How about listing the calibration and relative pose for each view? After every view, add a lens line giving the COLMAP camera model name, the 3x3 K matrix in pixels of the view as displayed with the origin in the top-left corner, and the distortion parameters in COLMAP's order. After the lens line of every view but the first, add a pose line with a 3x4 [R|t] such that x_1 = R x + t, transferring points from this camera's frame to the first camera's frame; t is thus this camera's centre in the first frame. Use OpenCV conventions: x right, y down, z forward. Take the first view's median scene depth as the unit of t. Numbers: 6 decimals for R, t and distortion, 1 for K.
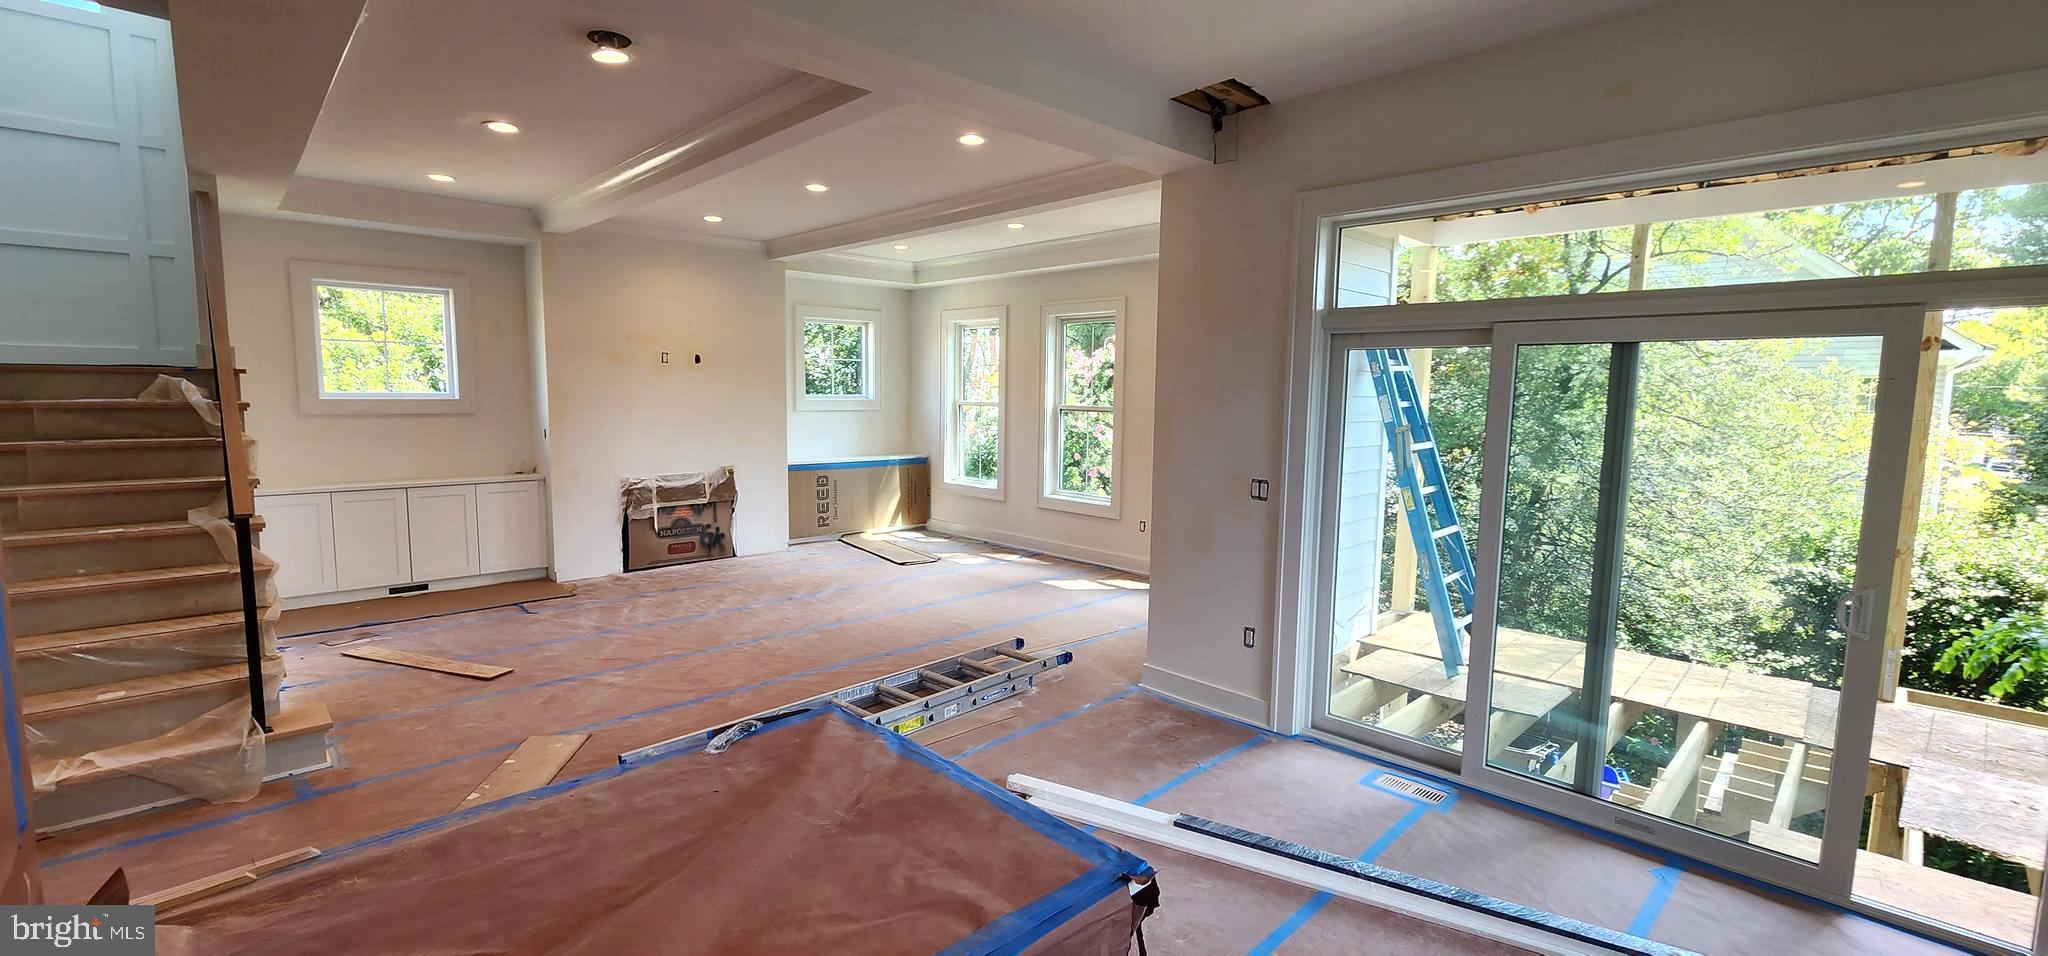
lens RADIAL K [[846.3, 0, 1016.6], [0, 846.3, 480.3], [0, 0, 1]] dist [0.000406, 0.000148]
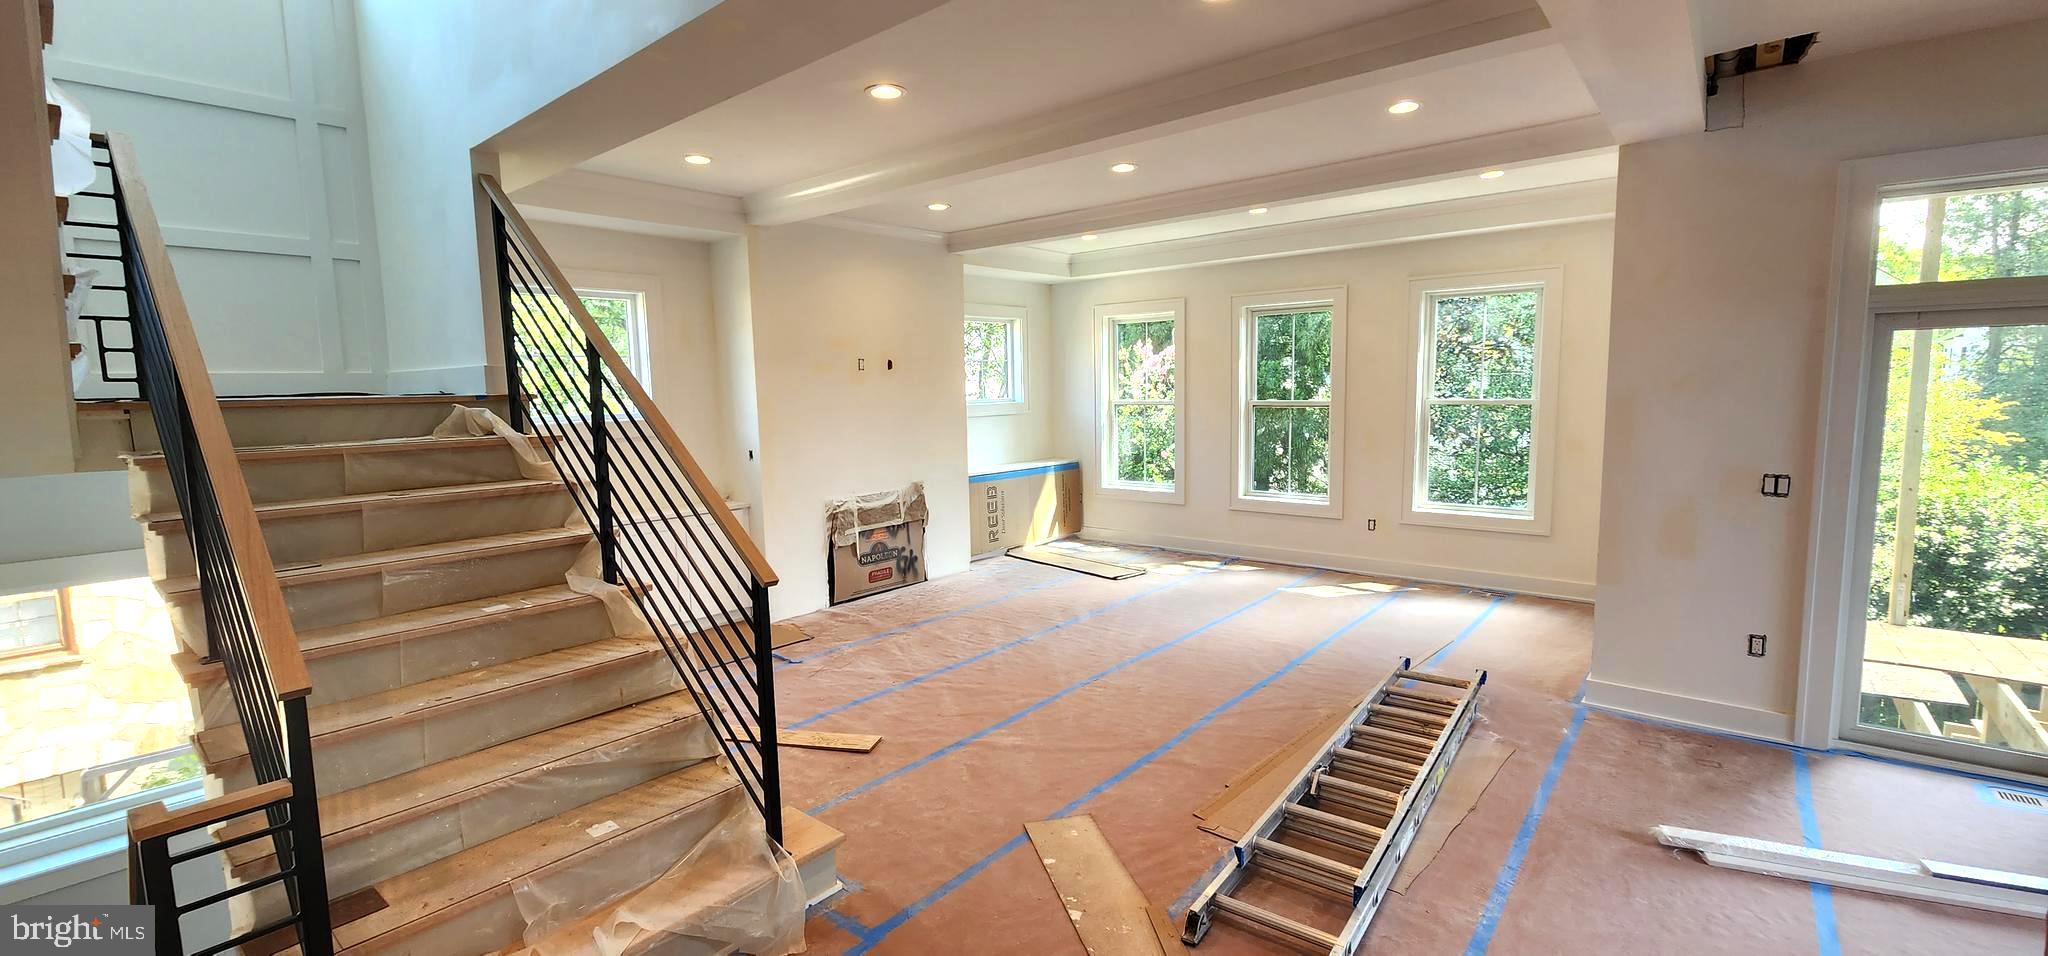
lens RADIAL K [[846.3, 0, 1025.5], [0, 846.3, 475.8], [0, 0, 1]] dist [0.000406, 0.000148]
pose [[0.993732, -0.044934, 0.102360, -0.383215], [0.044943, 0.998987, 0.002215, -0.023795], [-0.102356, 0.002399, 0.994745, 0.103826]]
